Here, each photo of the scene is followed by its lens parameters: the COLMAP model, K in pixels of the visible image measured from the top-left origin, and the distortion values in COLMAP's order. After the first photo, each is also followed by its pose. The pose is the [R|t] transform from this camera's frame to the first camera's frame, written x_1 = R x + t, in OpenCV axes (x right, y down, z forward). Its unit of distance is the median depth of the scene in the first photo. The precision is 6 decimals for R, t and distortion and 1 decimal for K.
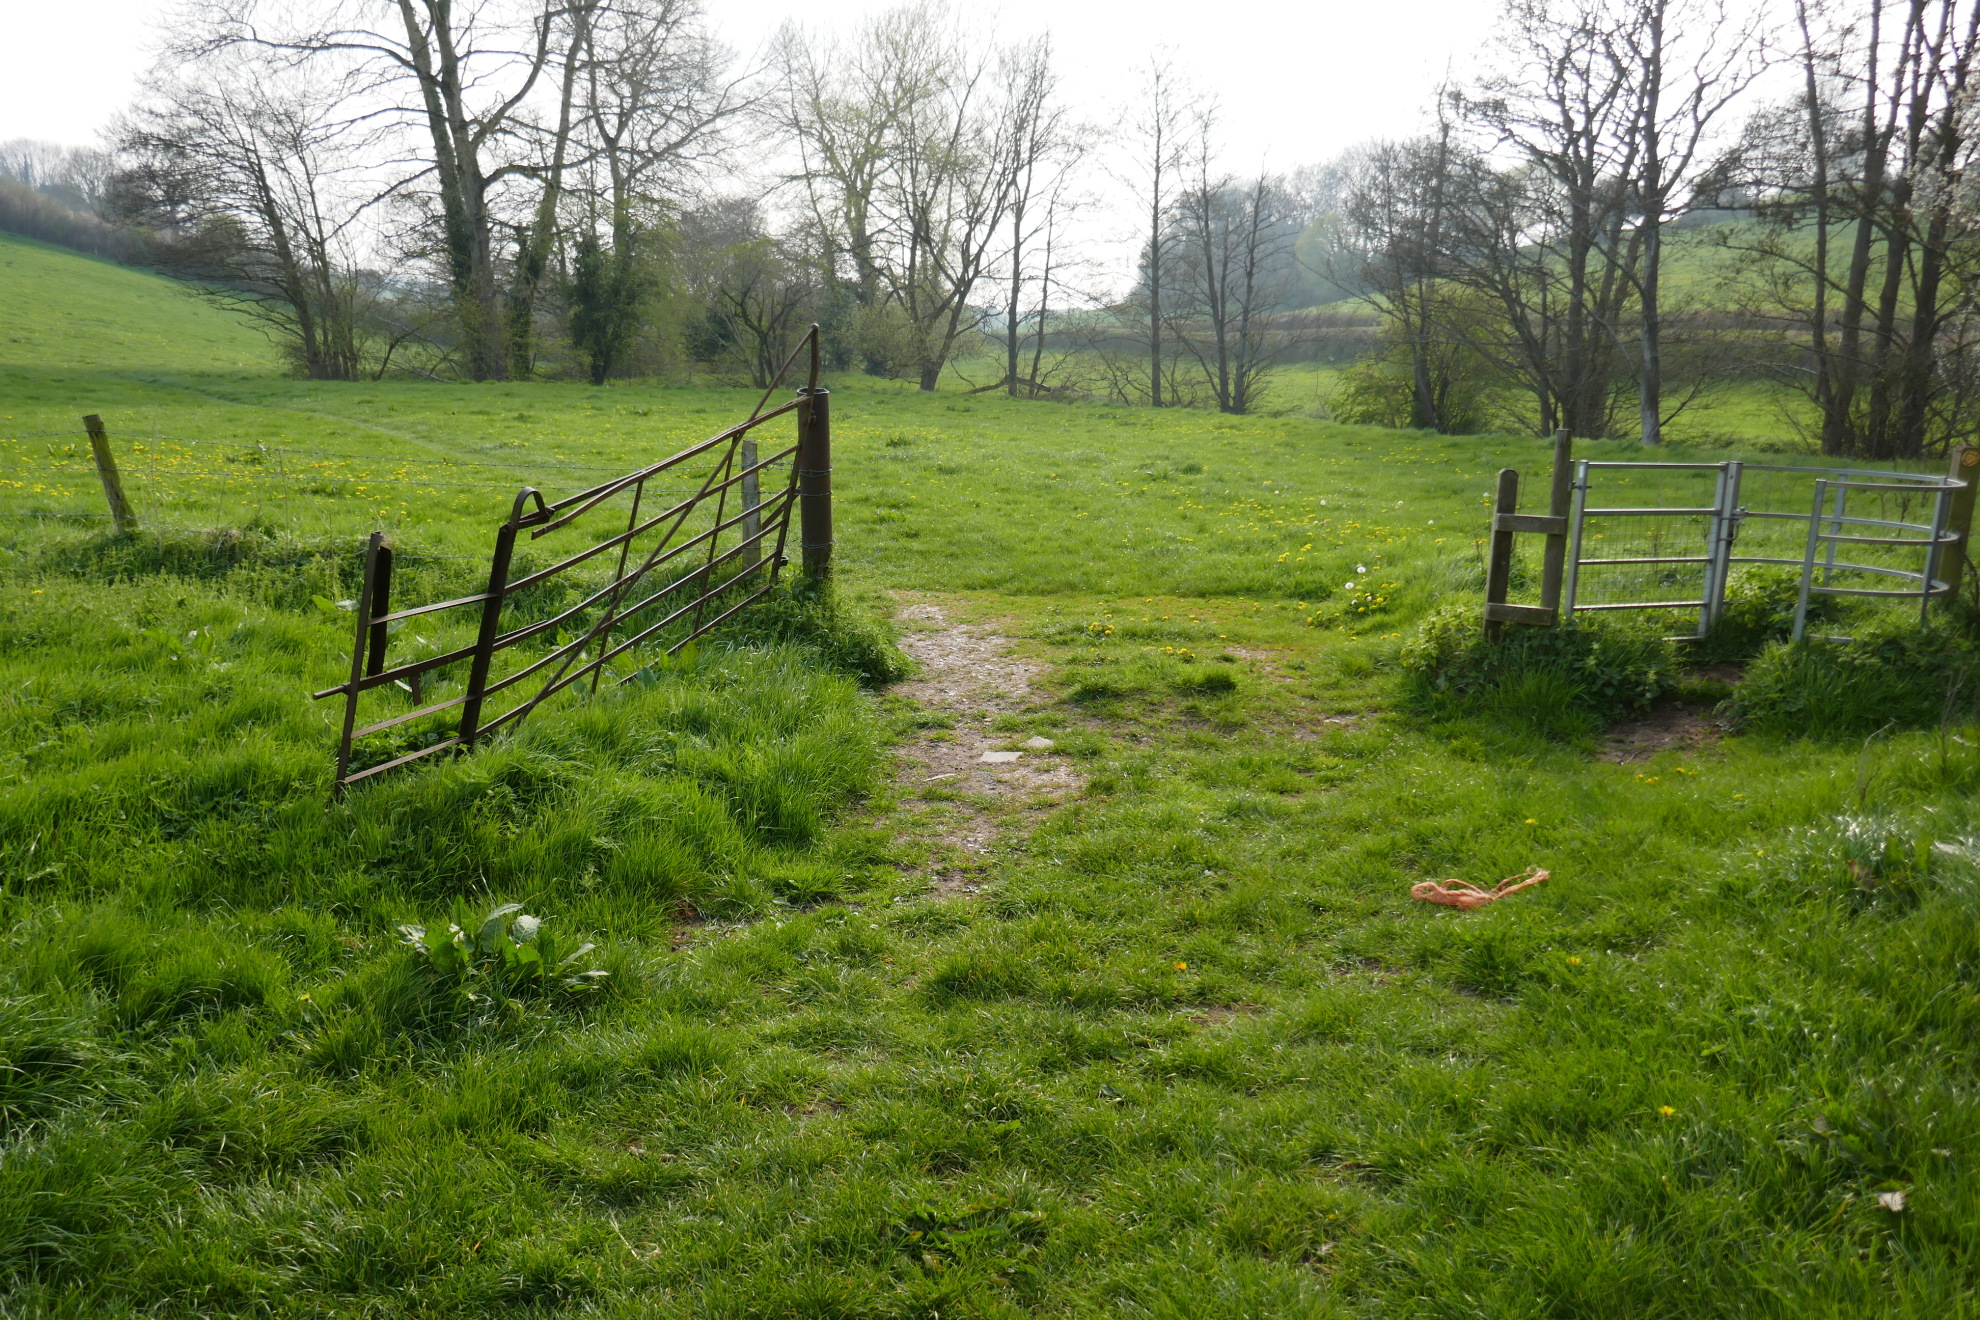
lens RADIAL K [[1385.9, 0, 998.8], [0, 1385.9, 692.4], [0, 0, 1]] dist [-0.038437, 0.001782]
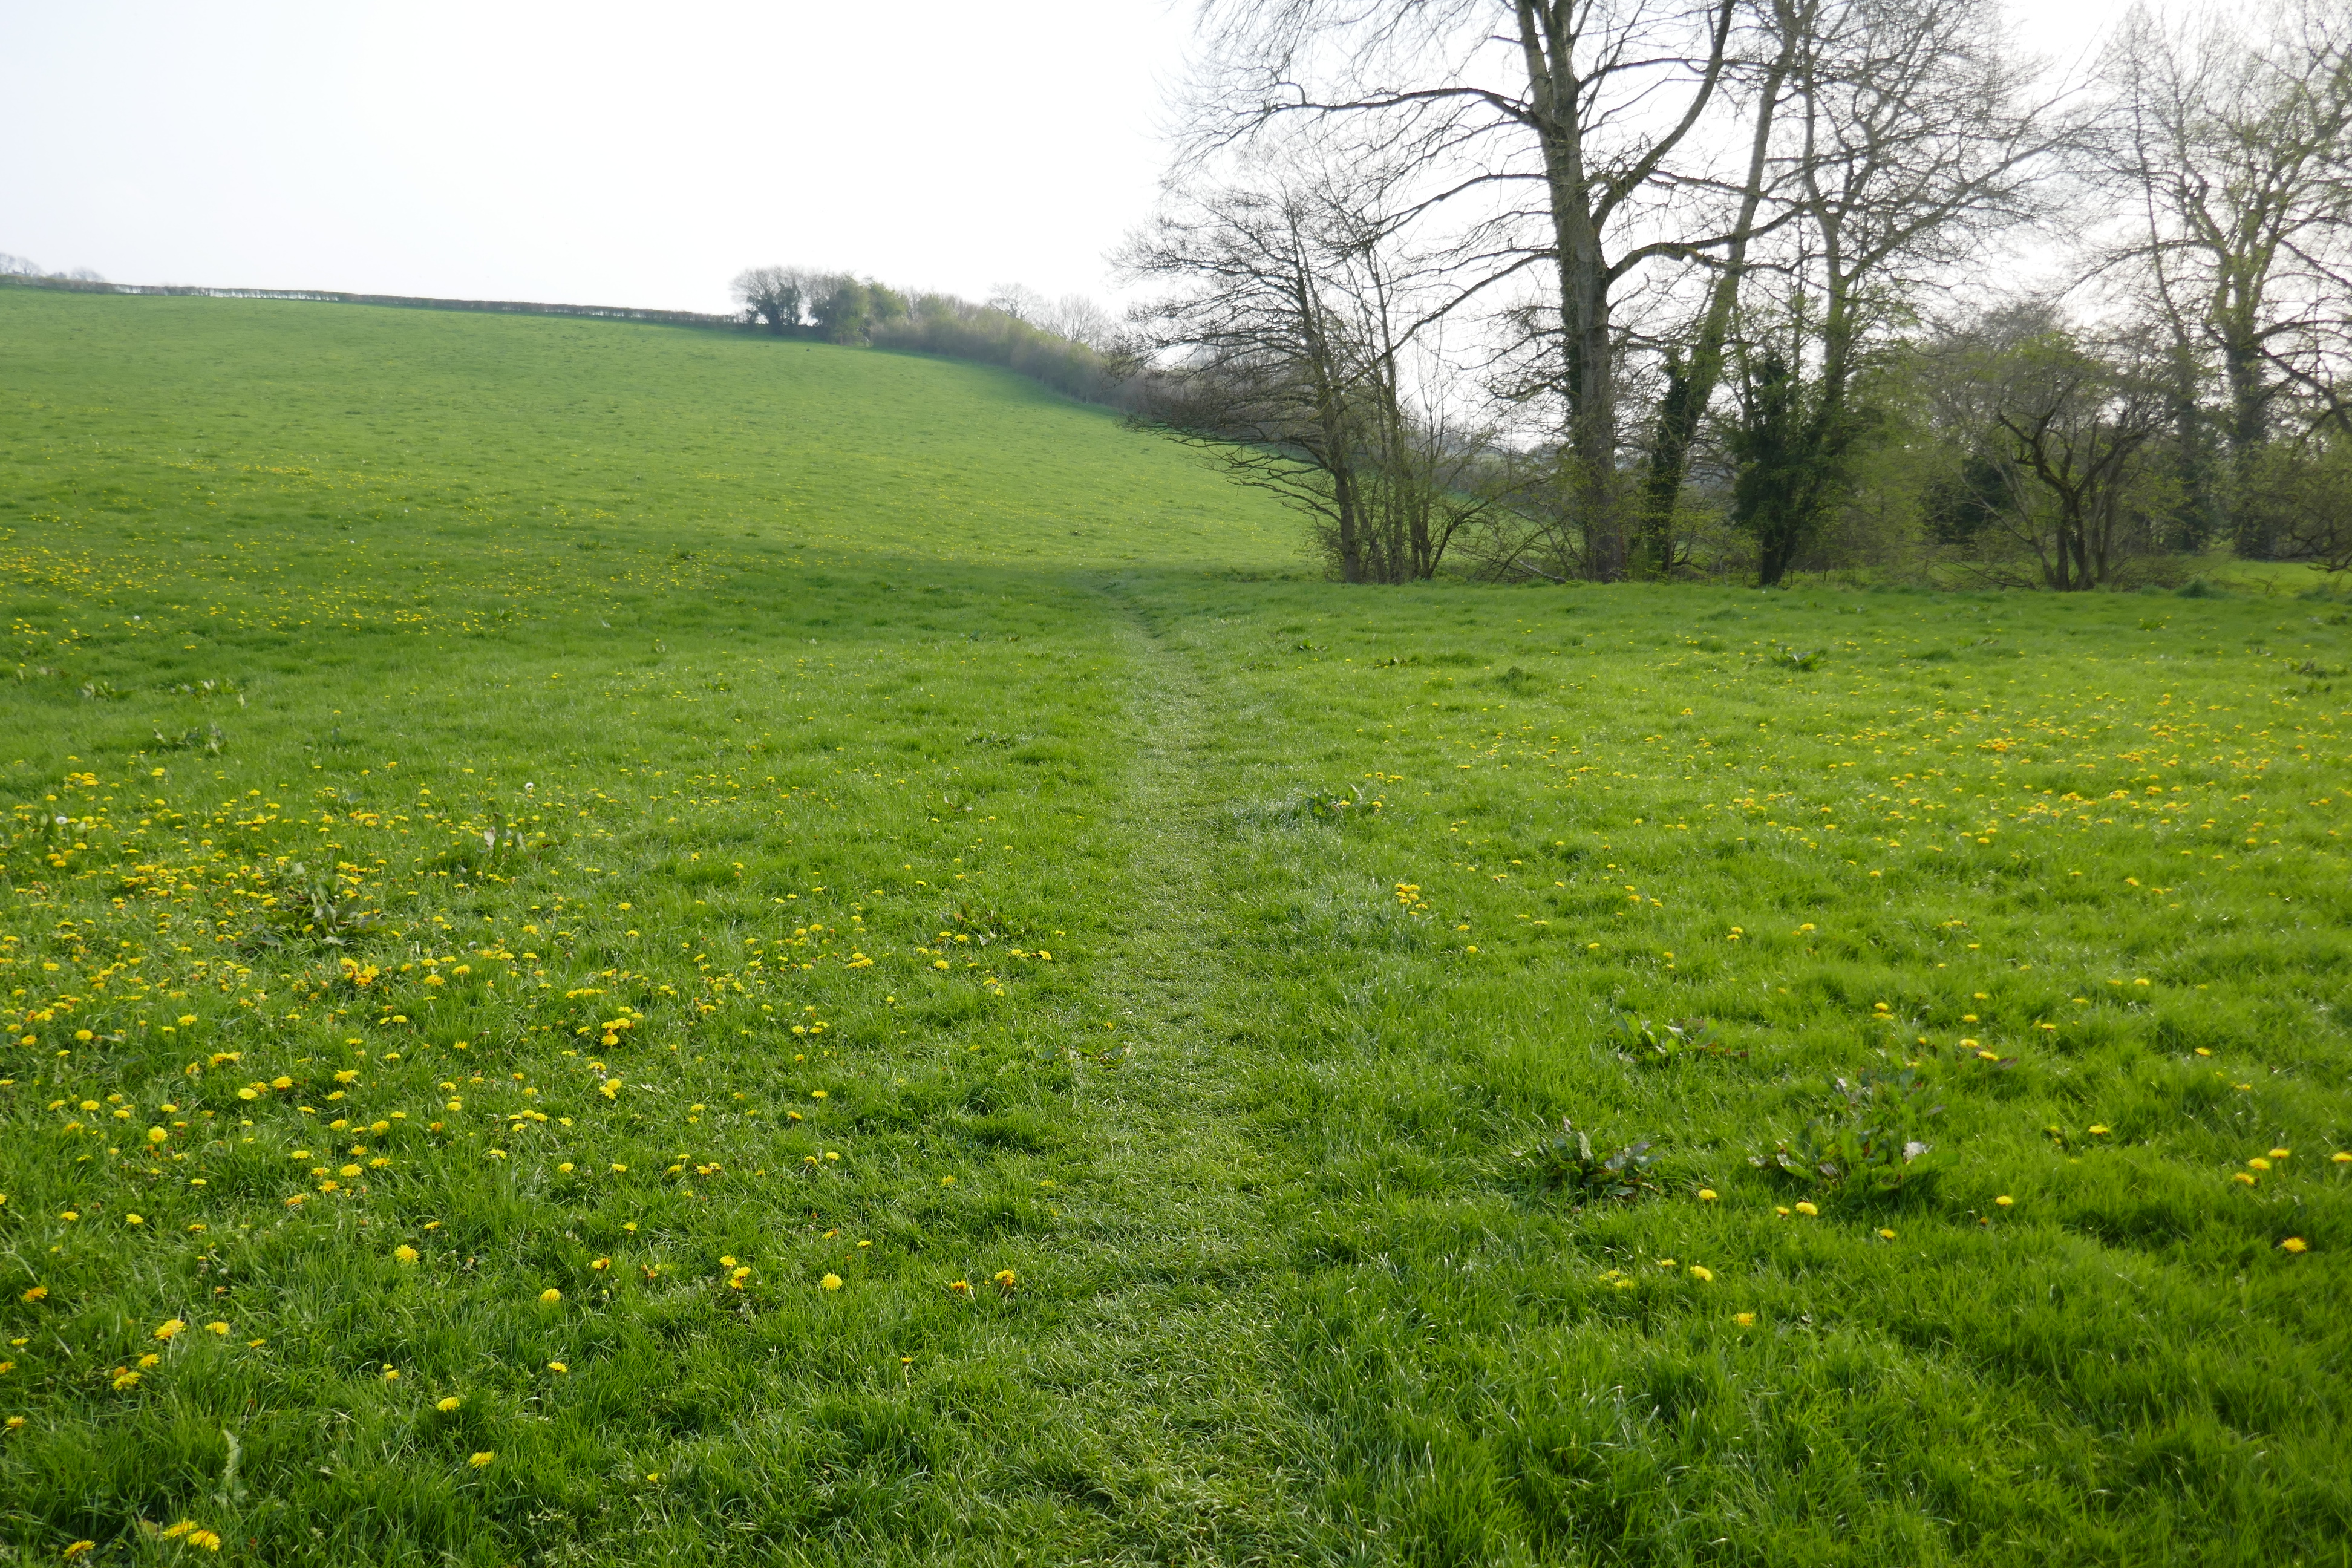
lens RADIAL K [[1646.3, 0, 1186.4], [0, 1646.3, 822.5], [0, 0, 1]] dist [-0.038437, 0.001782]
pose [[0.803575, 0.069412, -0.591142, -0.053887], [-0.111926, 0.993081, -0.035539, -0.056333], [0.584585, 0.094723, 0.805784, 0.243529]]
